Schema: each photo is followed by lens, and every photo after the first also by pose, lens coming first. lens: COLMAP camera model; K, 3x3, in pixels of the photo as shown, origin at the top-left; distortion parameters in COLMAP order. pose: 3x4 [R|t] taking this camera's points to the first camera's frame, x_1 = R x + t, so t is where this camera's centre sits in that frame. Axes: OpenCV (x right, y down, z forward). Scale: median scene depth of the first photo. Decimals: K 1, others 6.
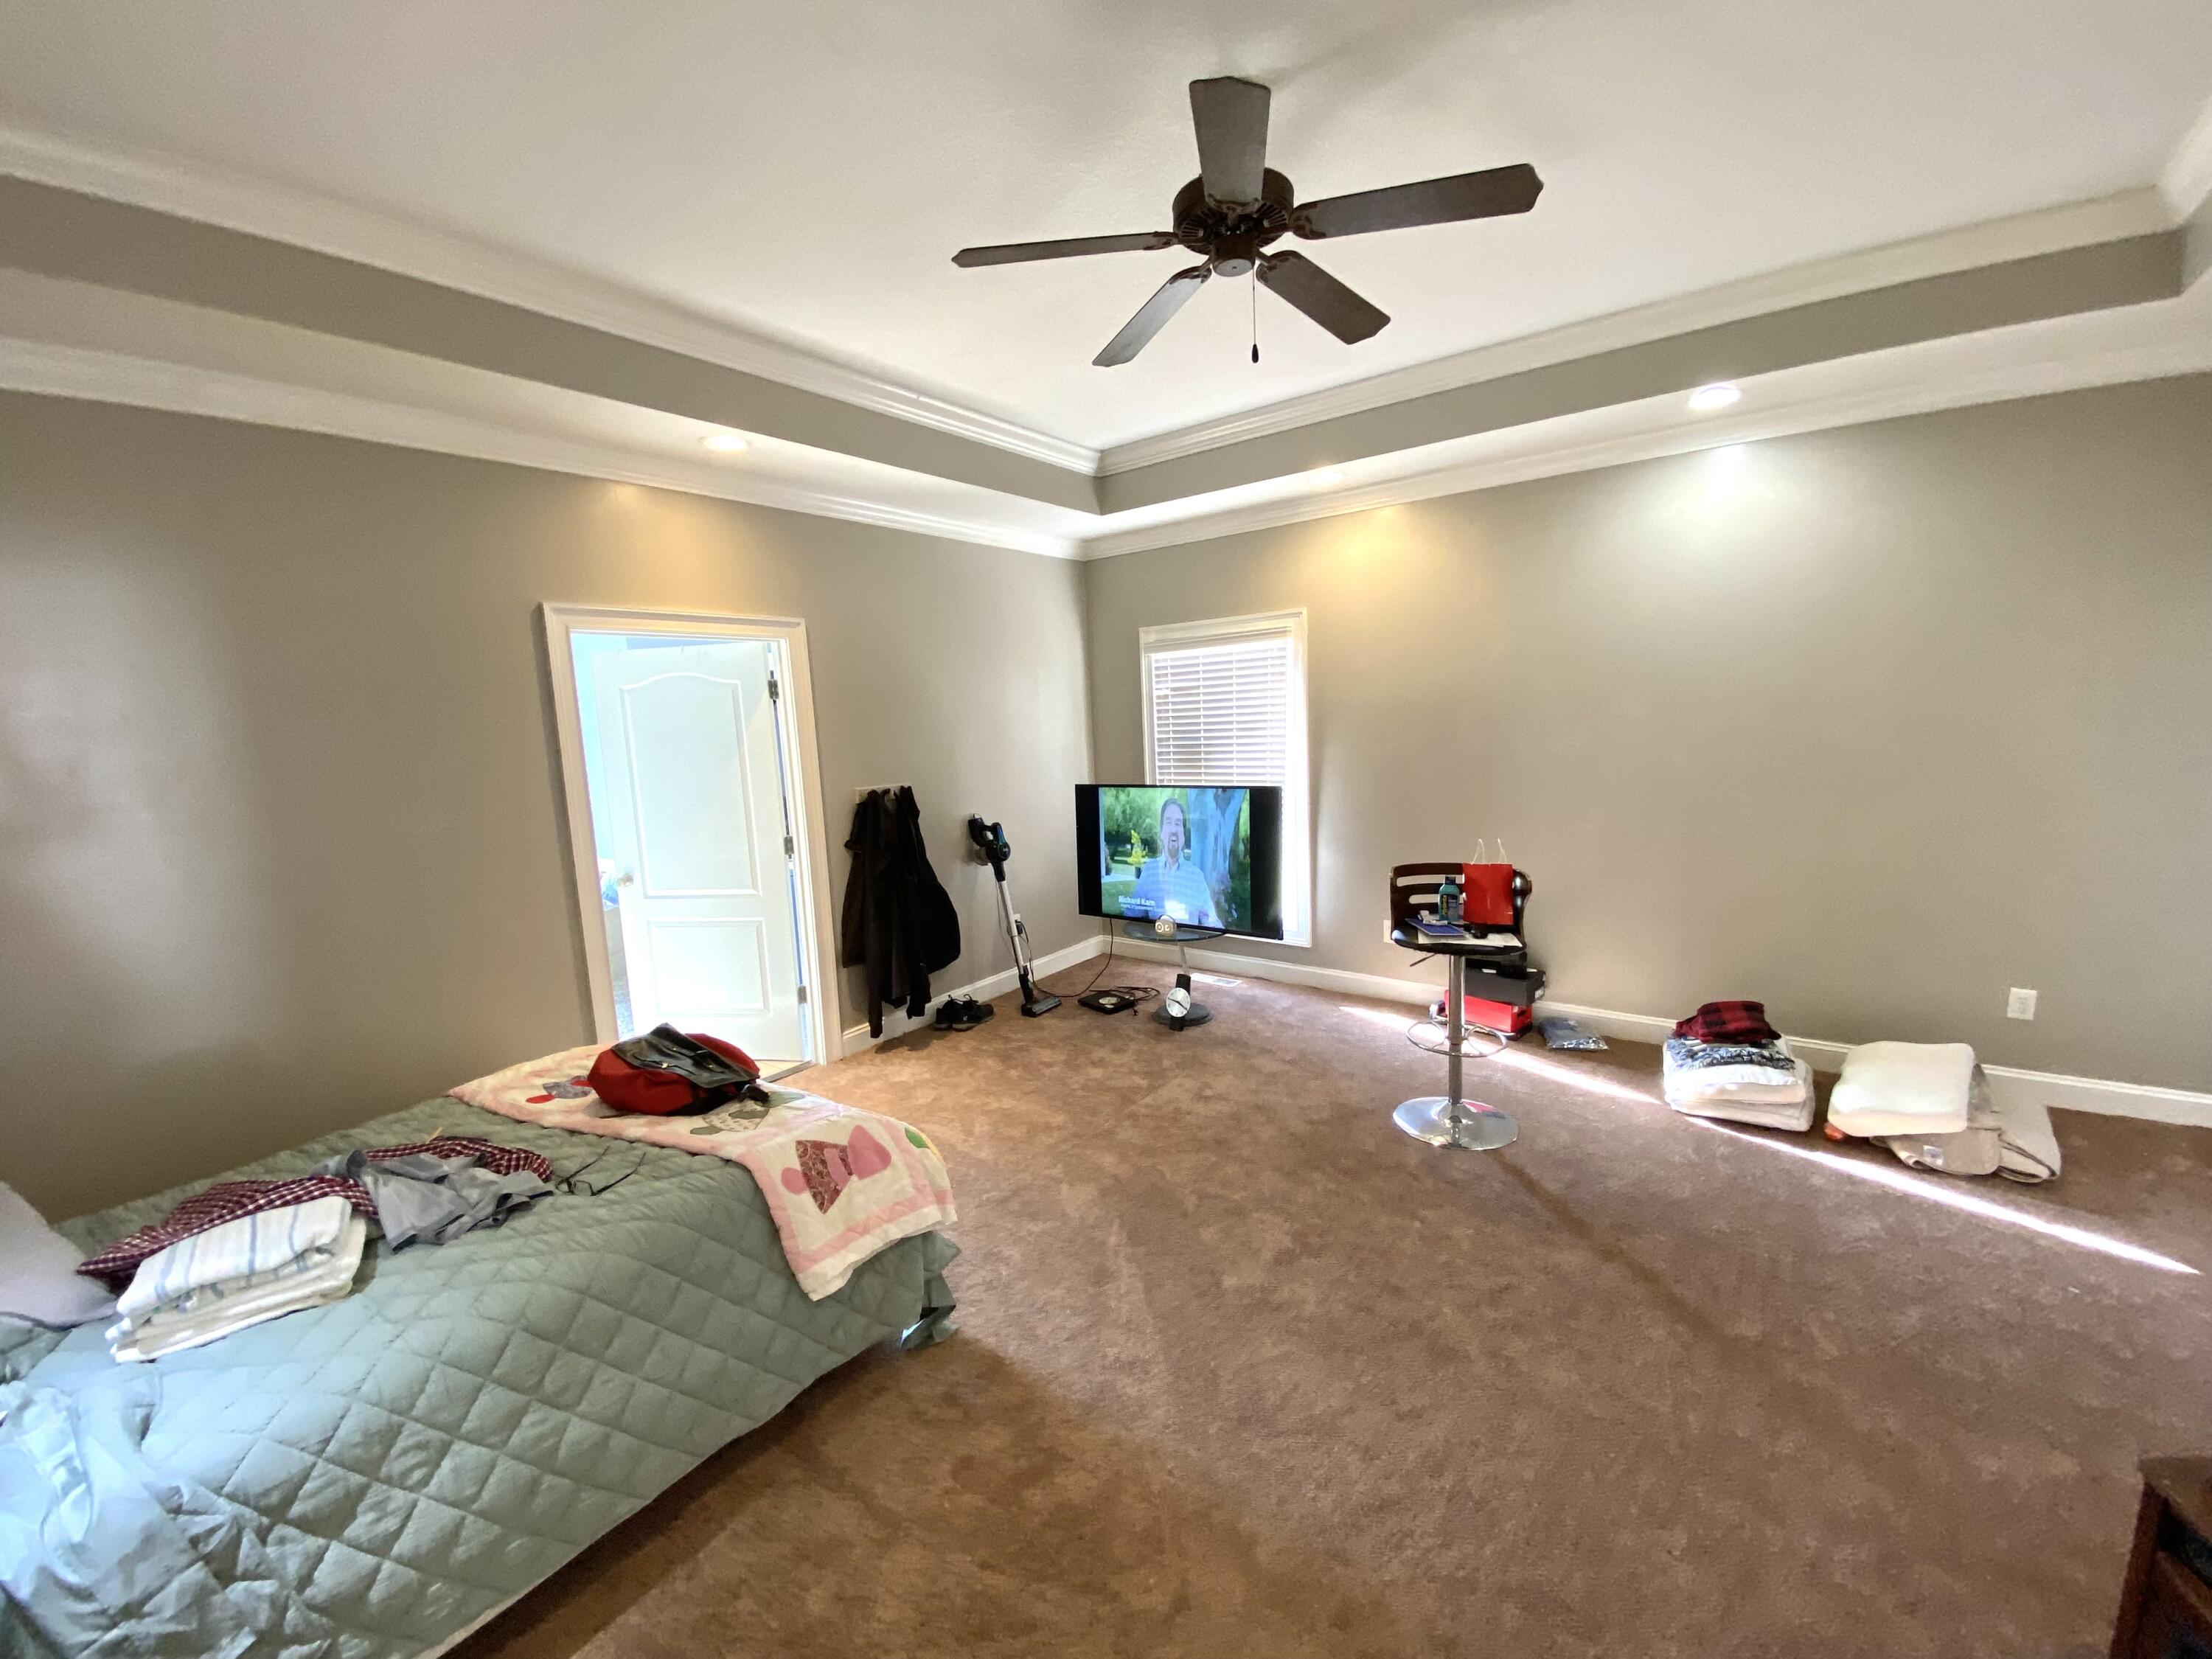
lens RADIAL K [[903.3, 0, 1098.5], [0, 903.3, 843.3], [0, 0, 1]] dist [0.010581, -0.008052]
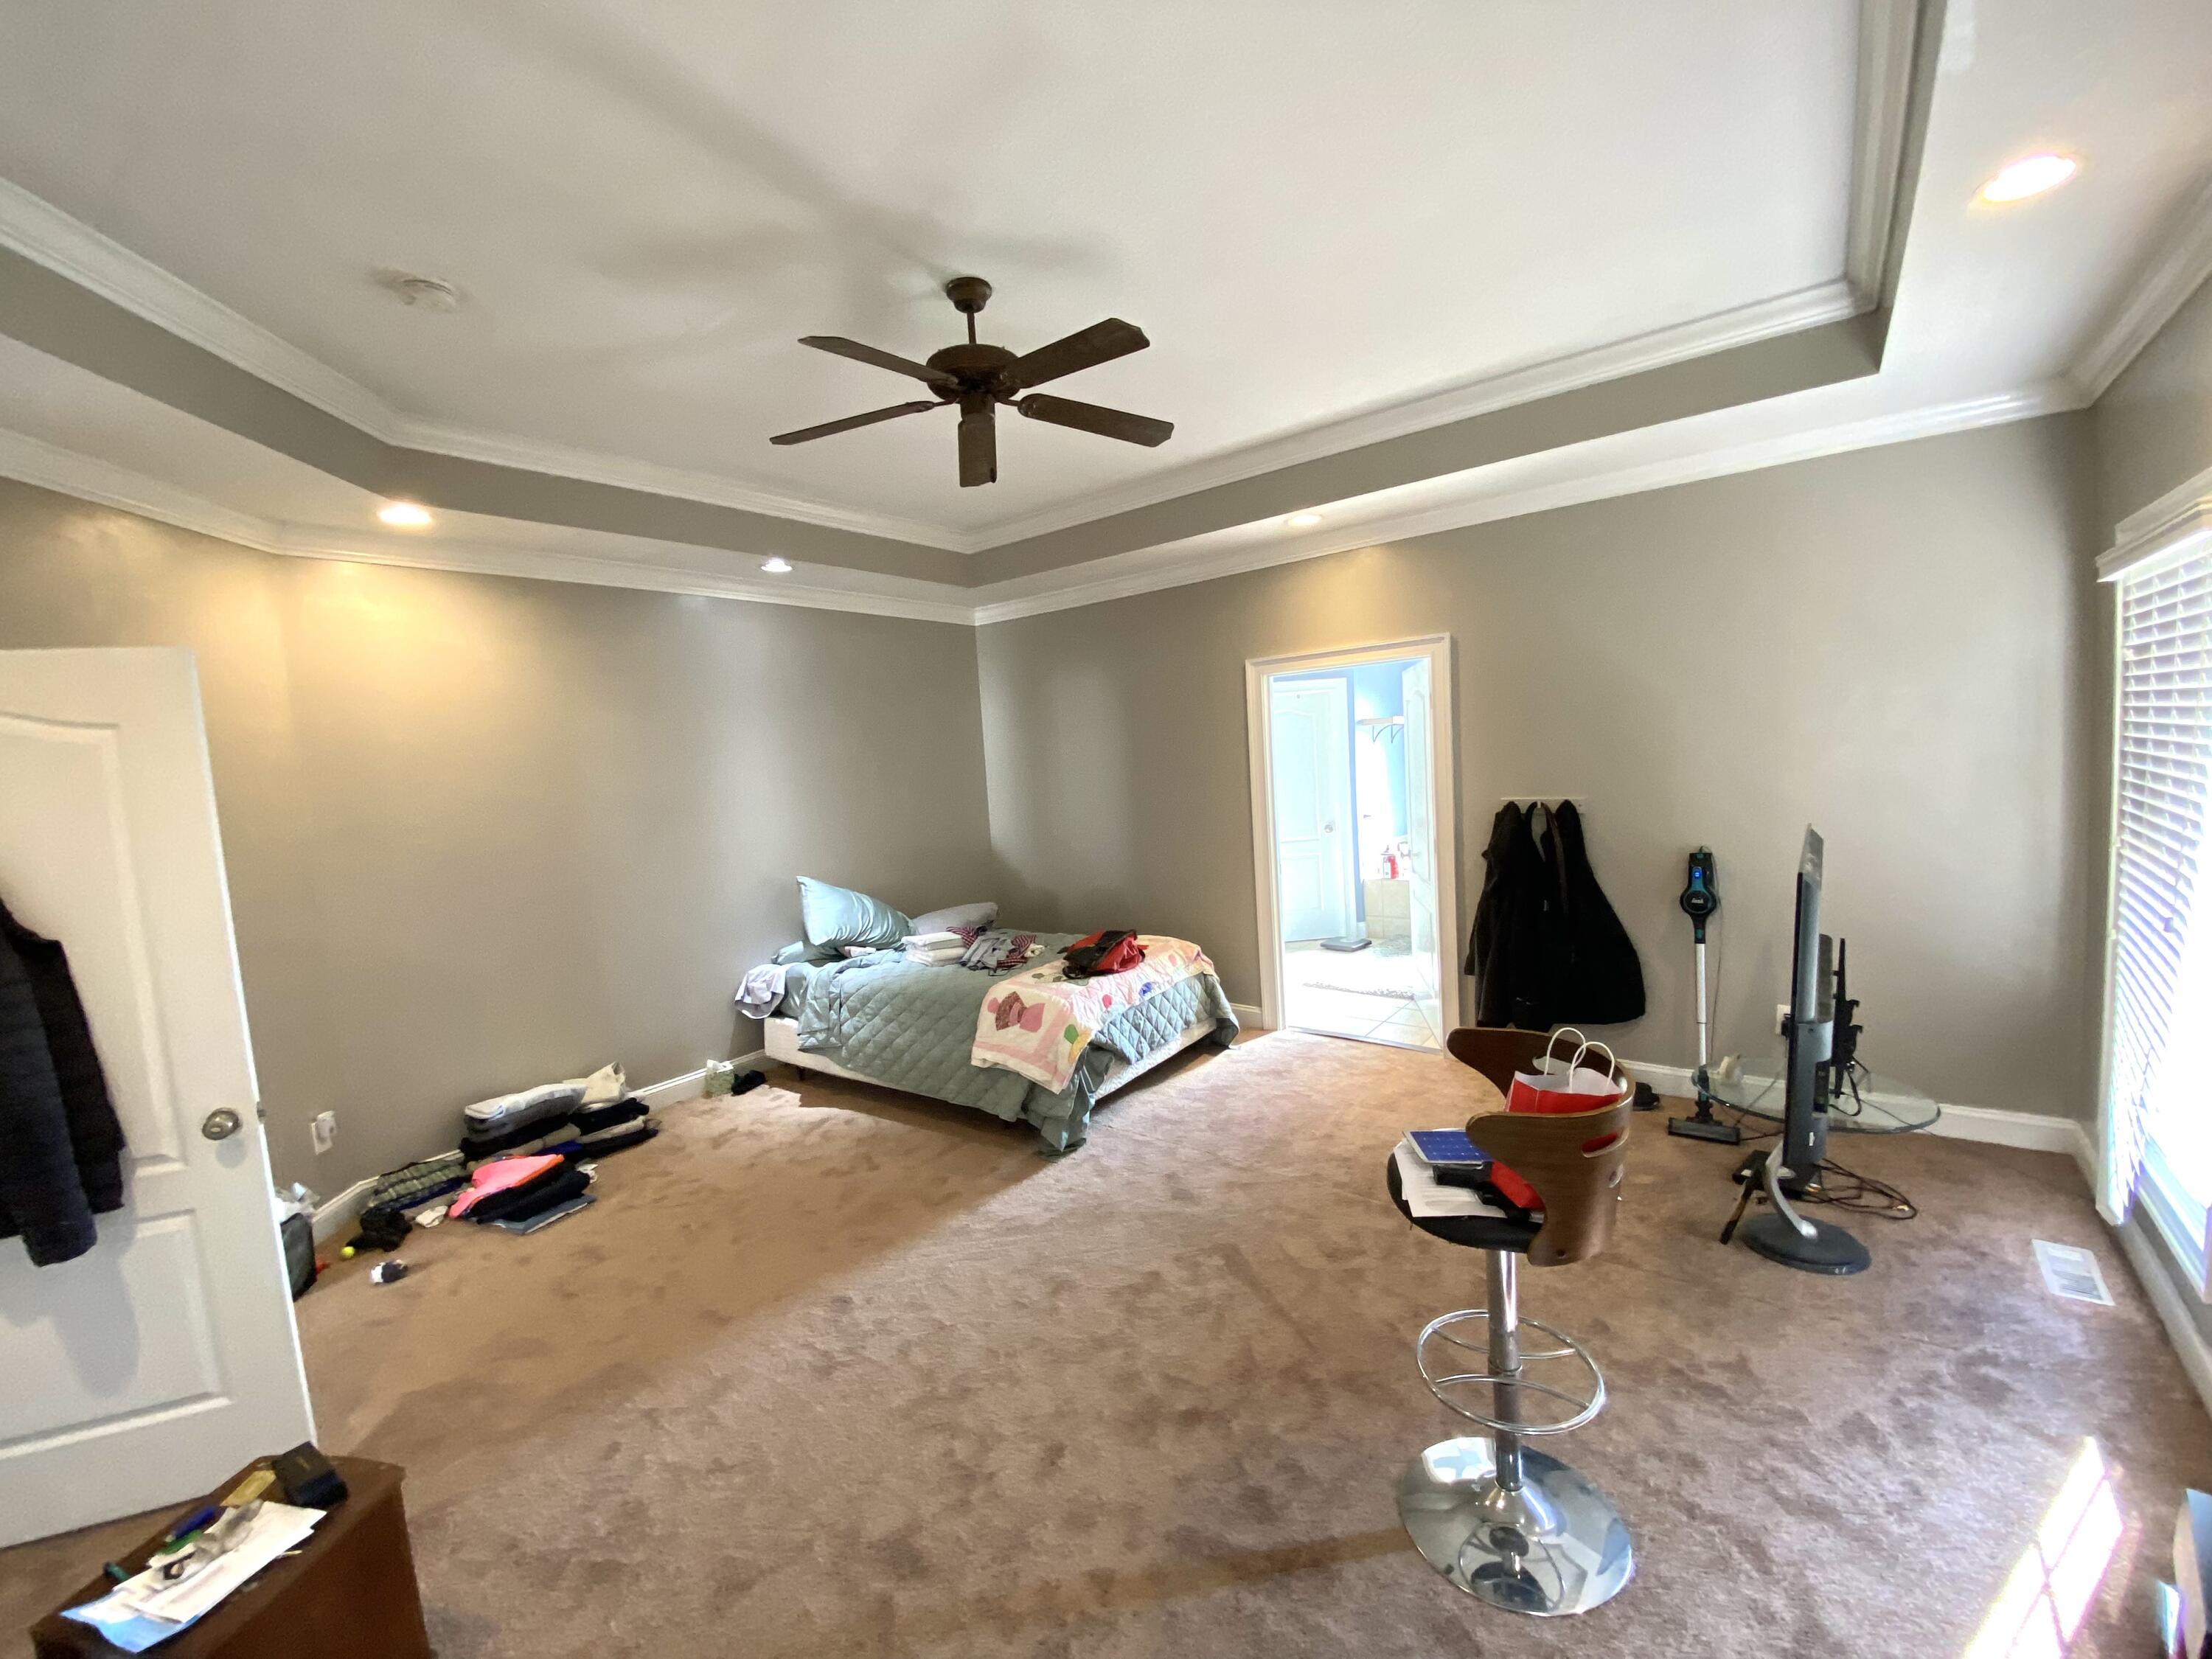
lens RADIAL K [[903.3, 0, 1095.1], [0, 903.3, 830.6], [0, 0, 1]] dist [0.010581, -0.008052]
pose [[-0.027869, 0.122246, -0.992108, 0.862534], [-0.086511, 0.988475, 0.124229, -0.134343], [0.995861, 0.089291, -0.016972, 0.725316]]
